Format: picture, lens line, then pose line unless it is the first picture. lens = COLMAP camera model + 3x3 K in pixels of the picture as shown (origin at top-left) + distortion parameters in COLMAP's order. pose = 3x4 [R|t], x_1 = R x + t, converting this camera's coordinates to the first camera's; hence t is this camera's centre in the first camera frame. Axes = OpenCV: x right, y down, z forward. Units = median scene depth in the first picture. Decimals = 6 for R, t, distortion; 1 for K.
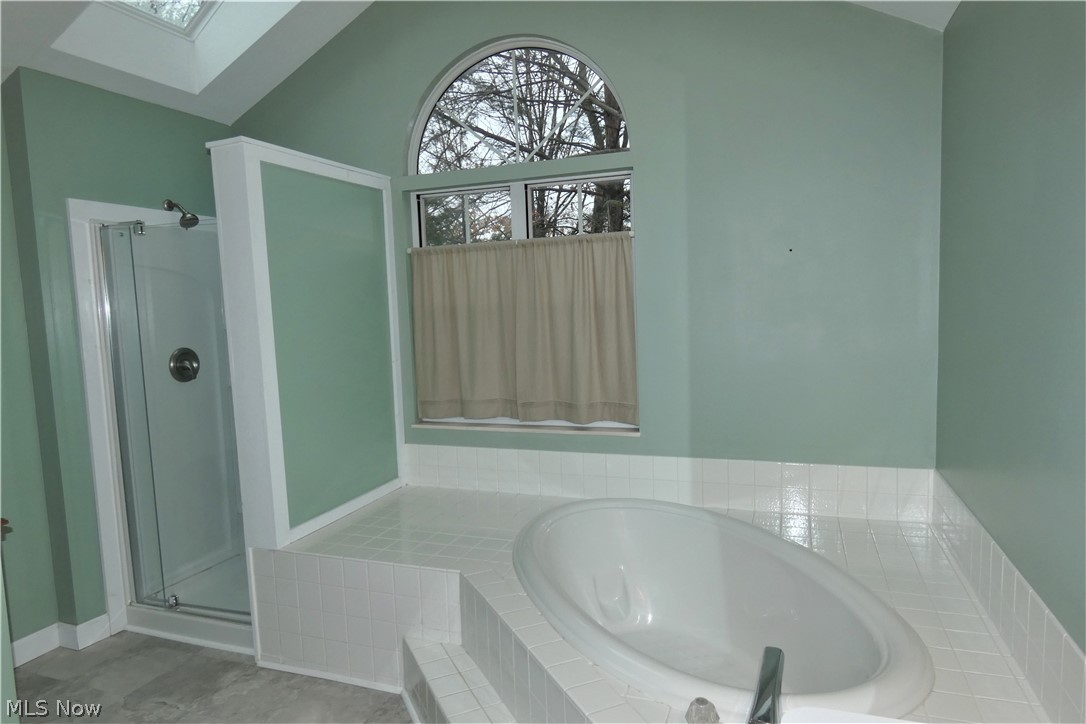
lens RADIAL K [[674.8, 0, 545.0], [0, 674.8, 363.0], [0, 0, 1]] dist [-0.007829, 0.000327]
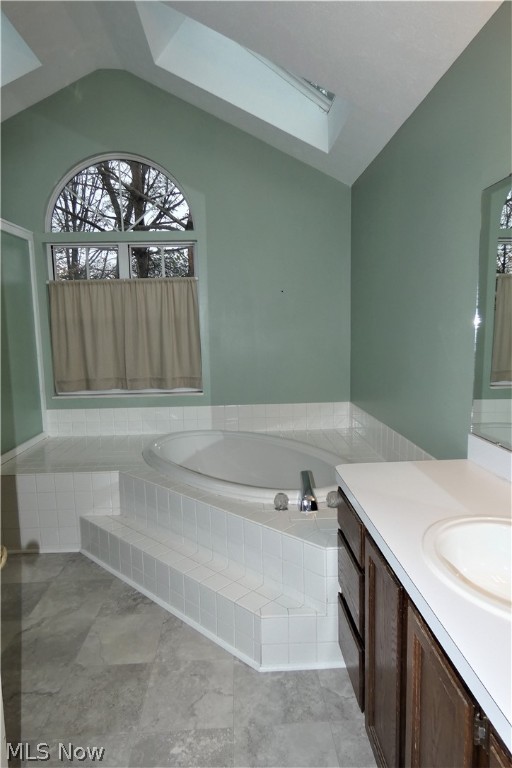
lens RADIAL K [[462.3, 0, 255.2], [0, 462.3, 382.2], [0, 0, 1]] dist [0.007318, 0.001835]
pose [[0.923569, -0.030679, 0.382204, -0.180172], [0.023821, 0.999459, 0.022663, 0.047842], [-0.382692, -0.011827, 0.923800, -0.152261]]
